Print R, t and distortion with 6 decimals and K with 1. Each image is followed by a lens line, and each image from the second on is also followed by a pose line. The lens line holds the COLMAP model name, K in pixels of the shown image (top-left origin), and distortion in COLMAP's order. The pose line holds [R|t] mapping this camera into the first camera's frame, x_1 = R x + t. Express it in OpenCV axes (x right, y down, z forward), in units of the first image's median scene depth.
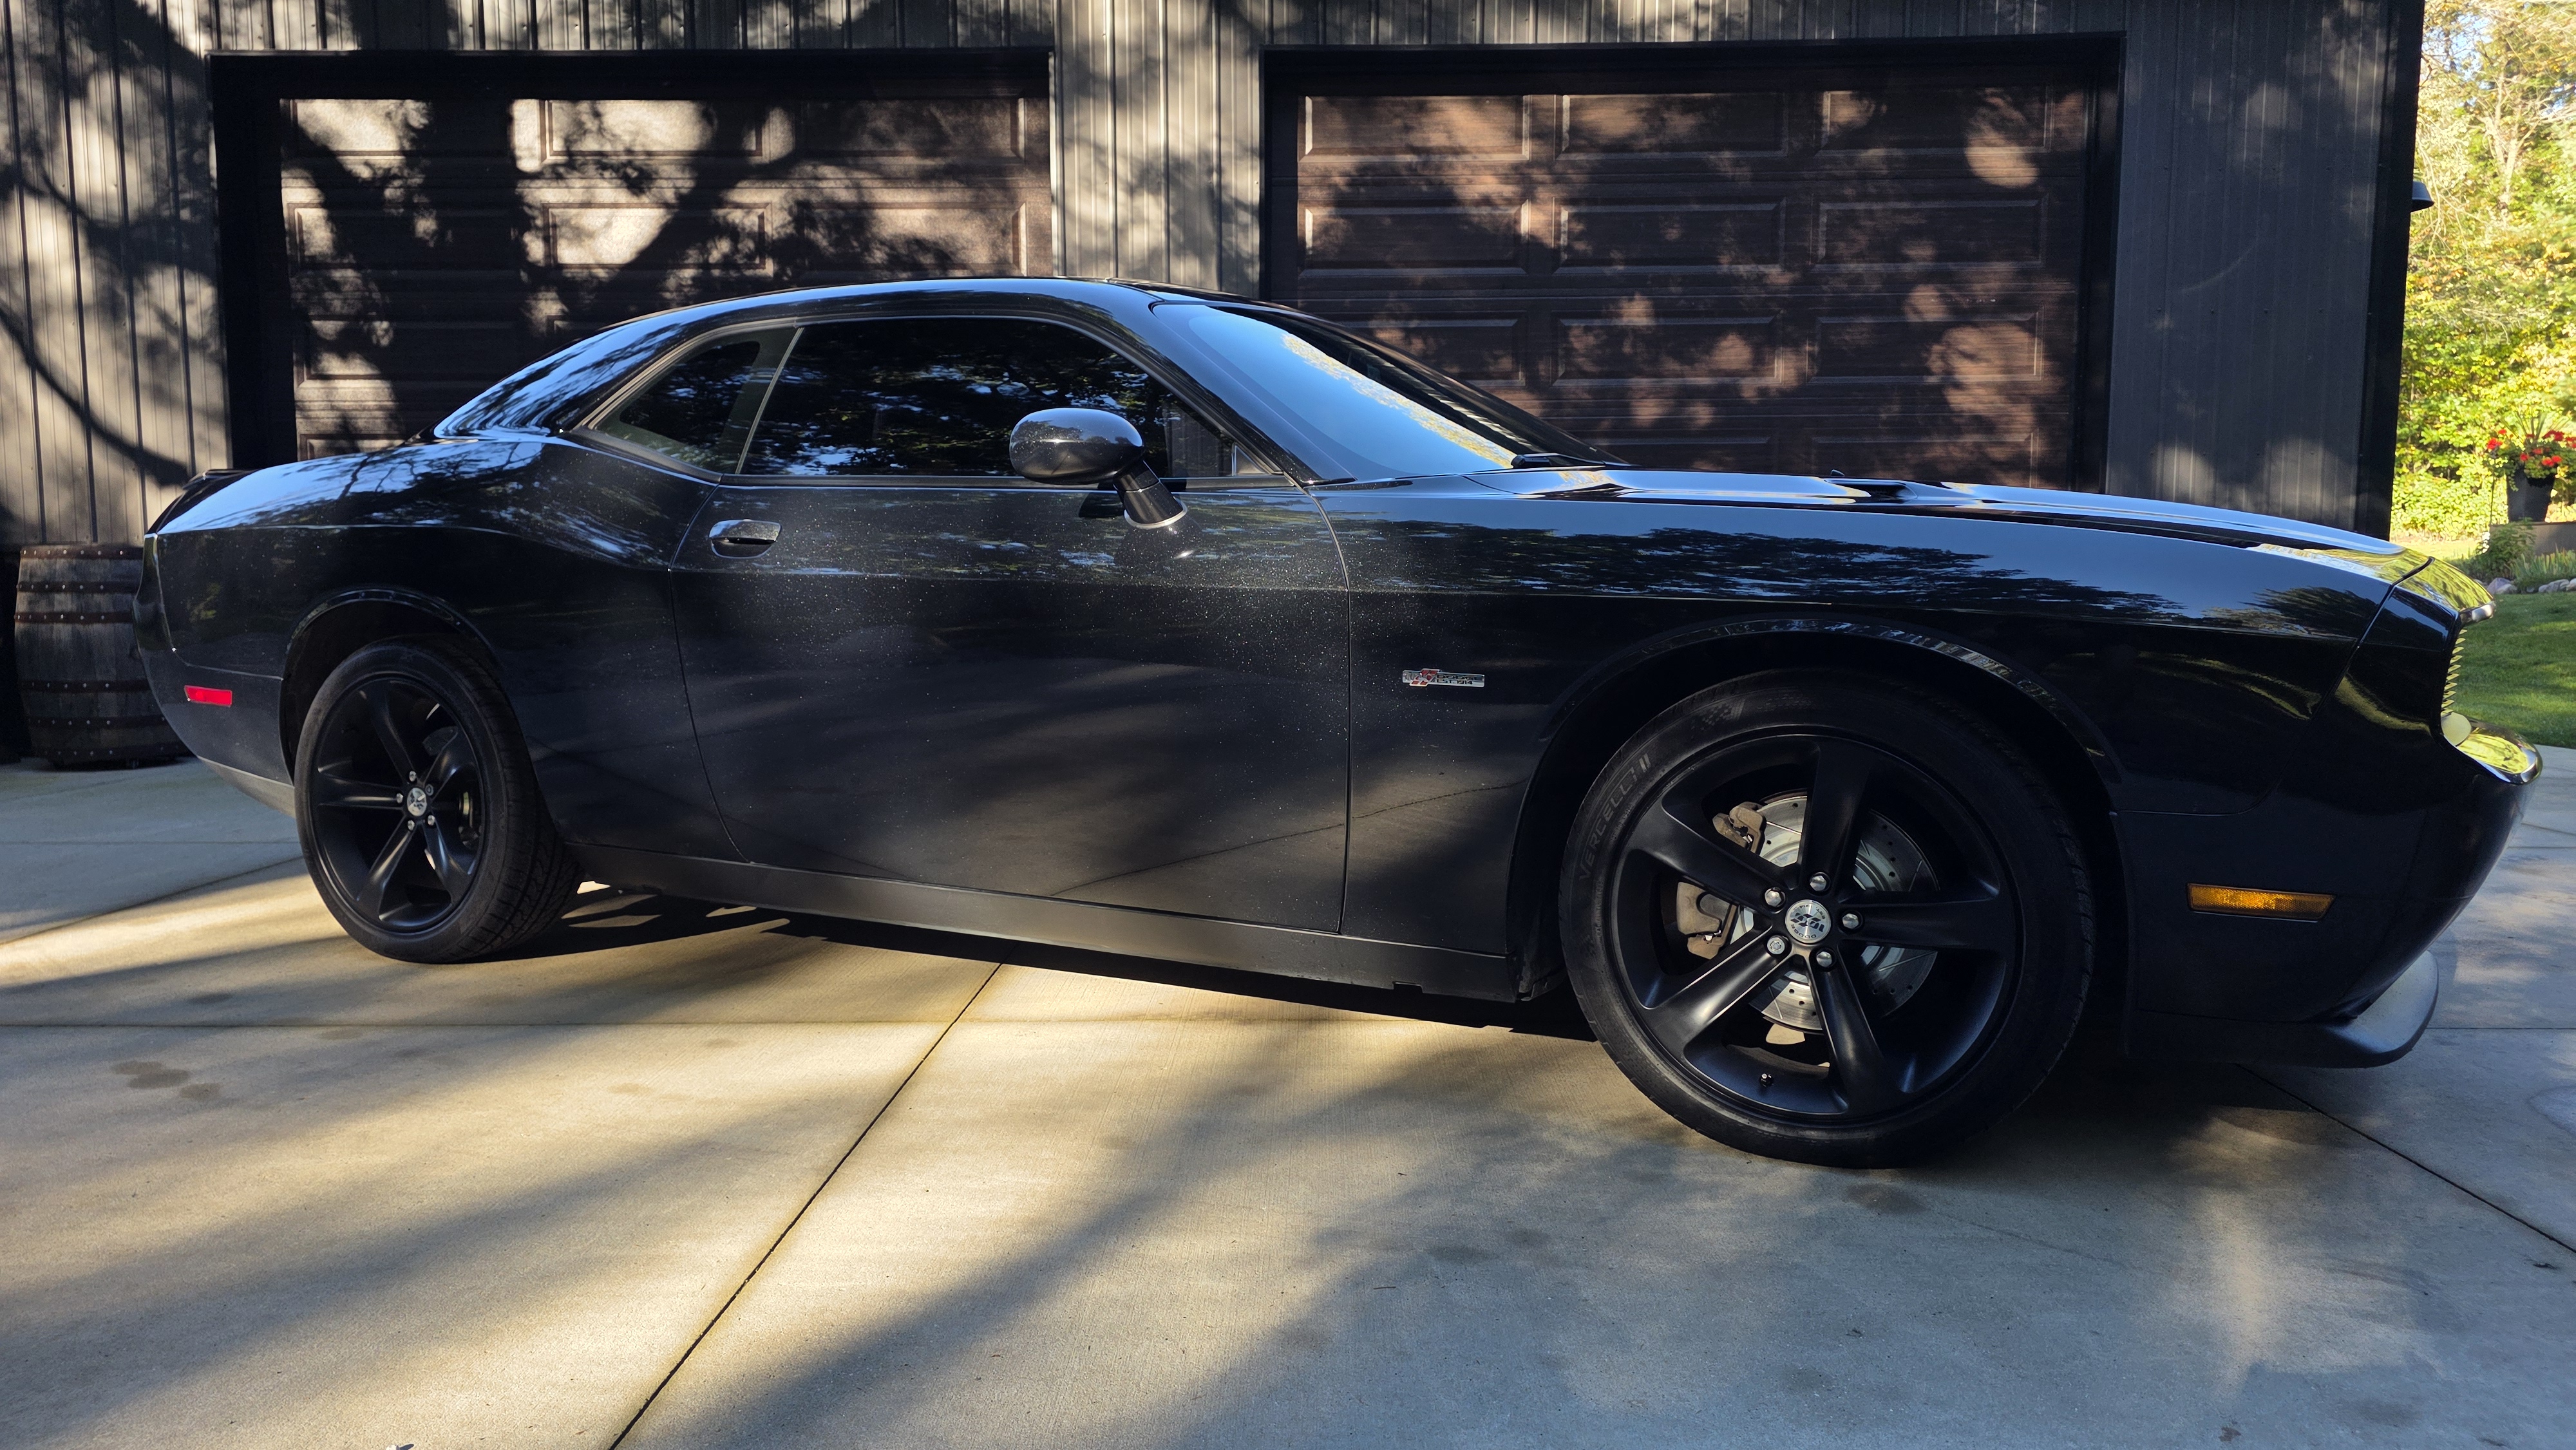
lens RADIAL K [[1726.4, 0, 1288.0], [0, 1726.4, 725.0], [0, 0, 1]] dist [0.074101, -0.098690]
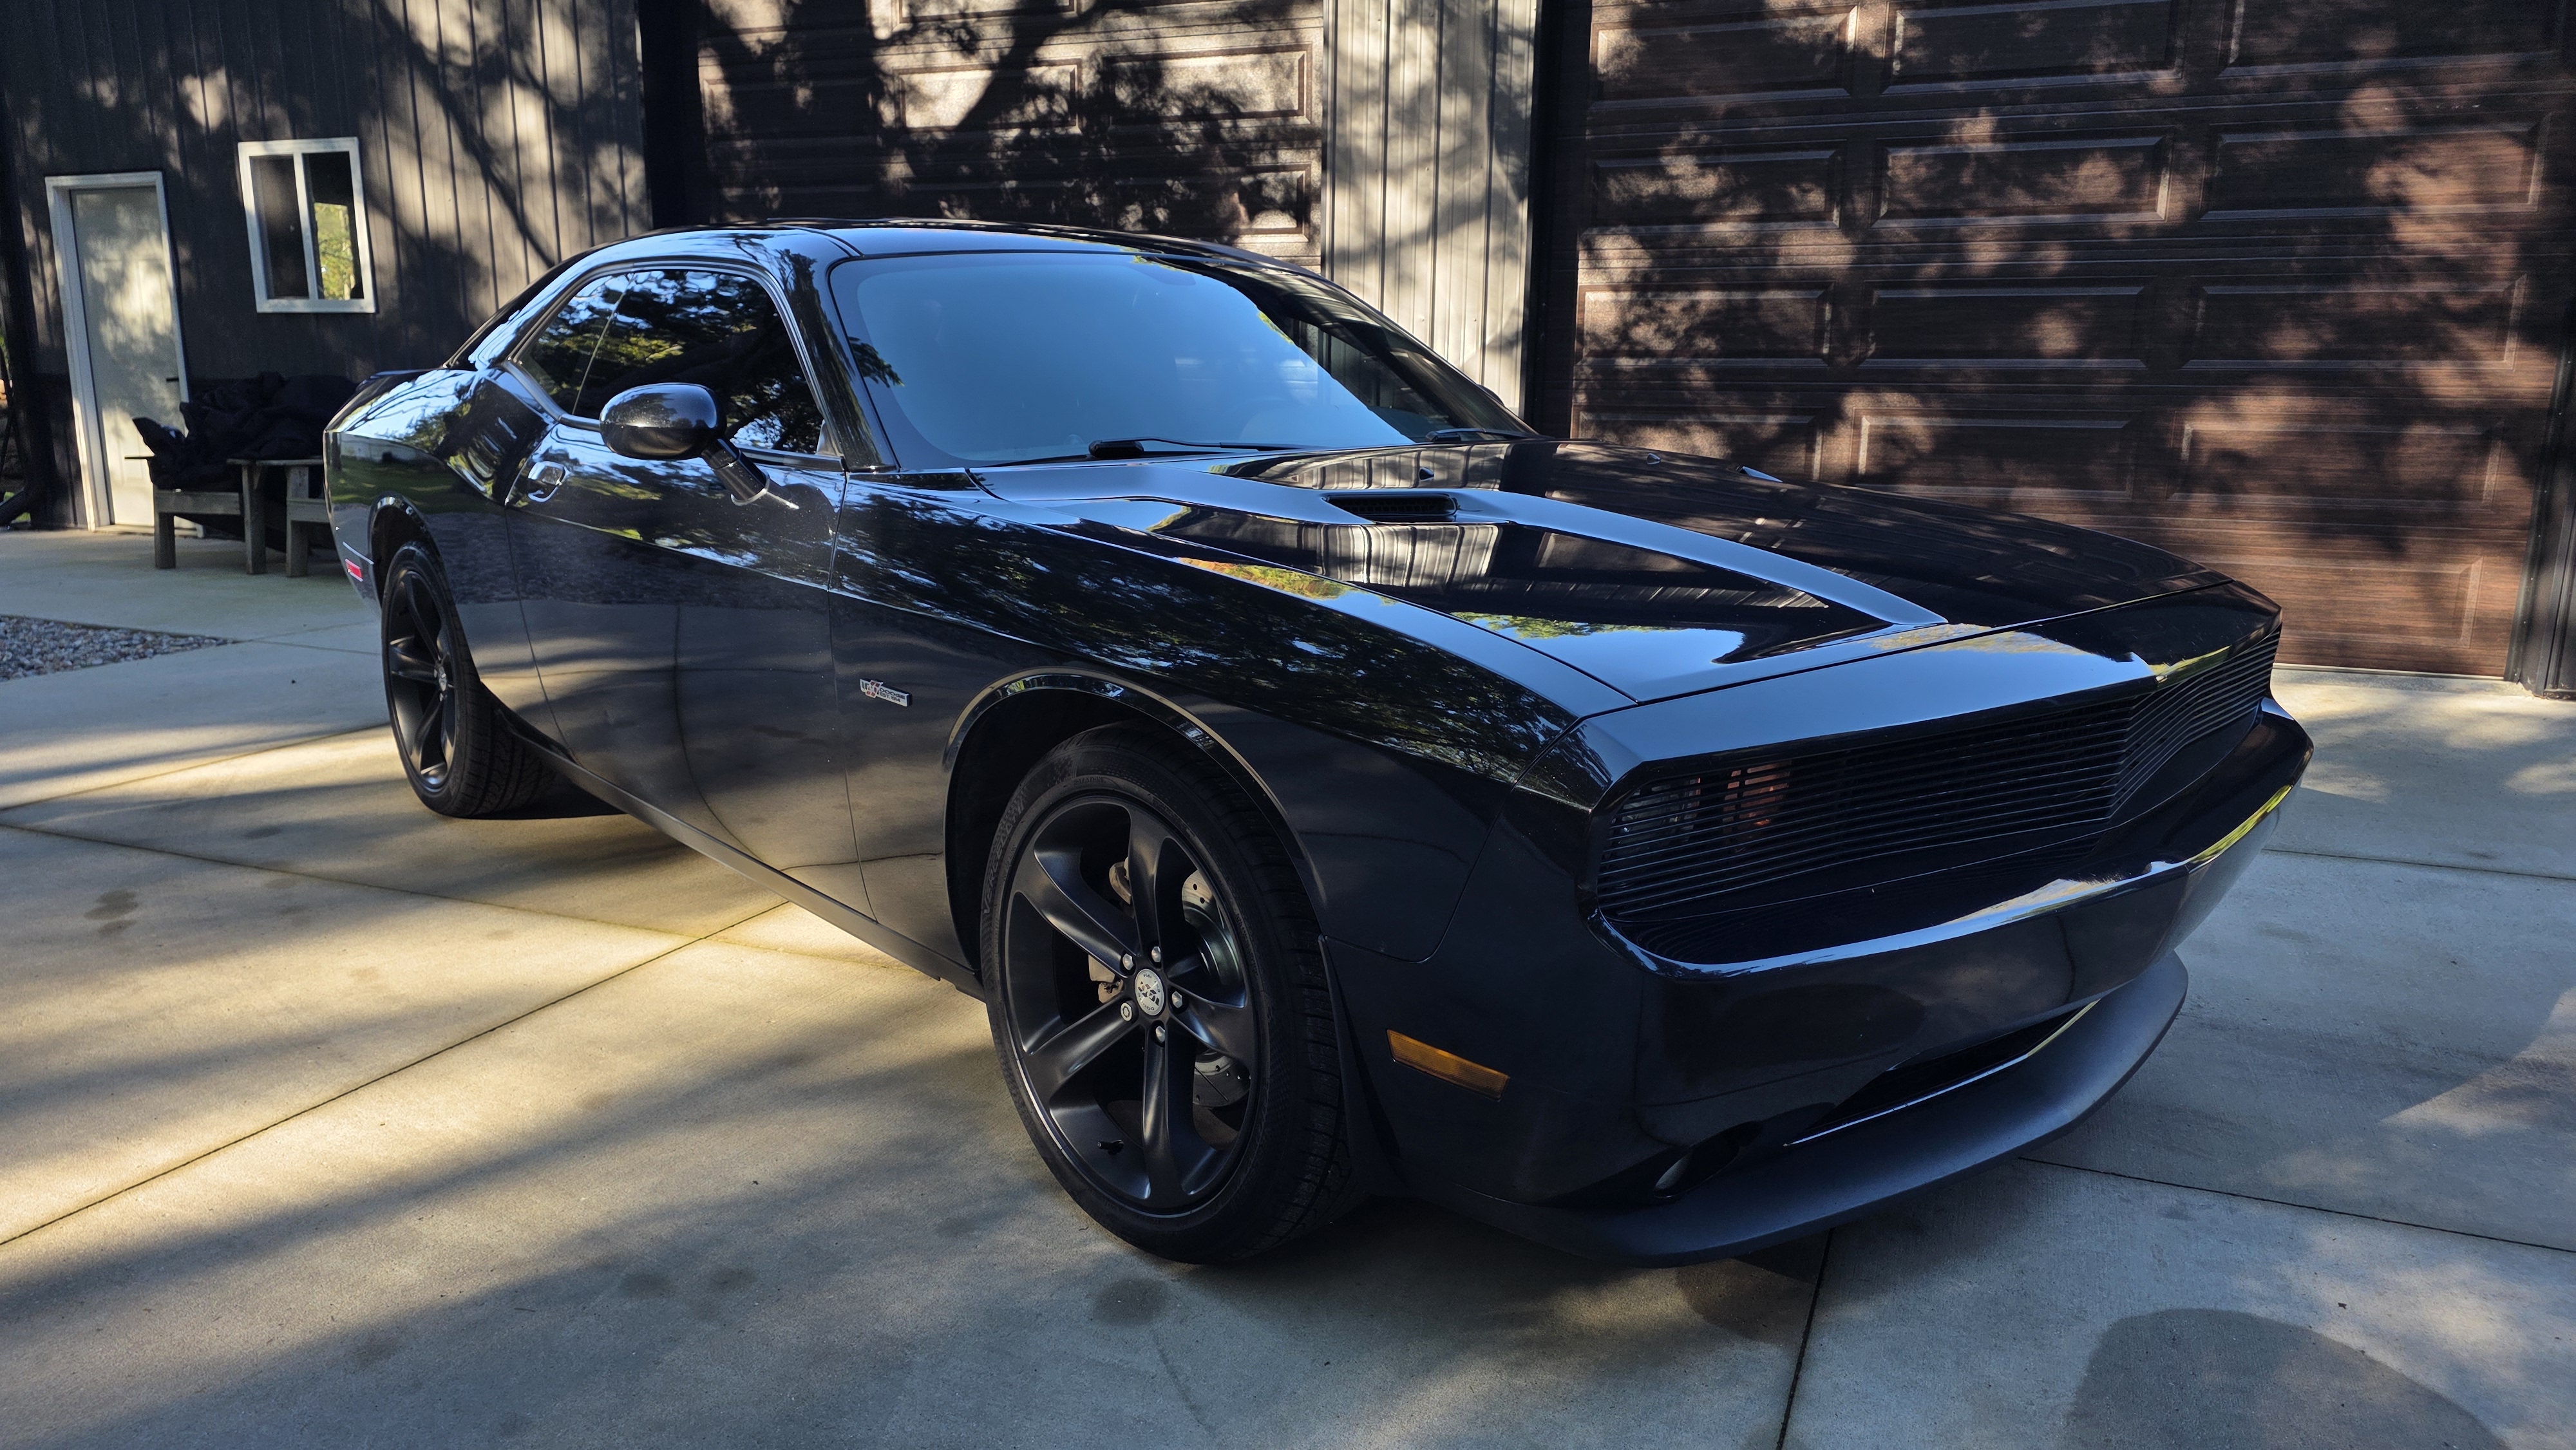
lens RADIAL K [[1826.9, 0, 1286.8], [0, 1826.9, 650.8], [0, 0, 1]] dist [0.006571, -0.001100]
pose [[0.933847, 0.060222, -0.352565, 0.213735], [-0.040718, 0.997215, 0.062485, -0.033438], [0.355346, -0.043995, 0.933699, 0.055818]]
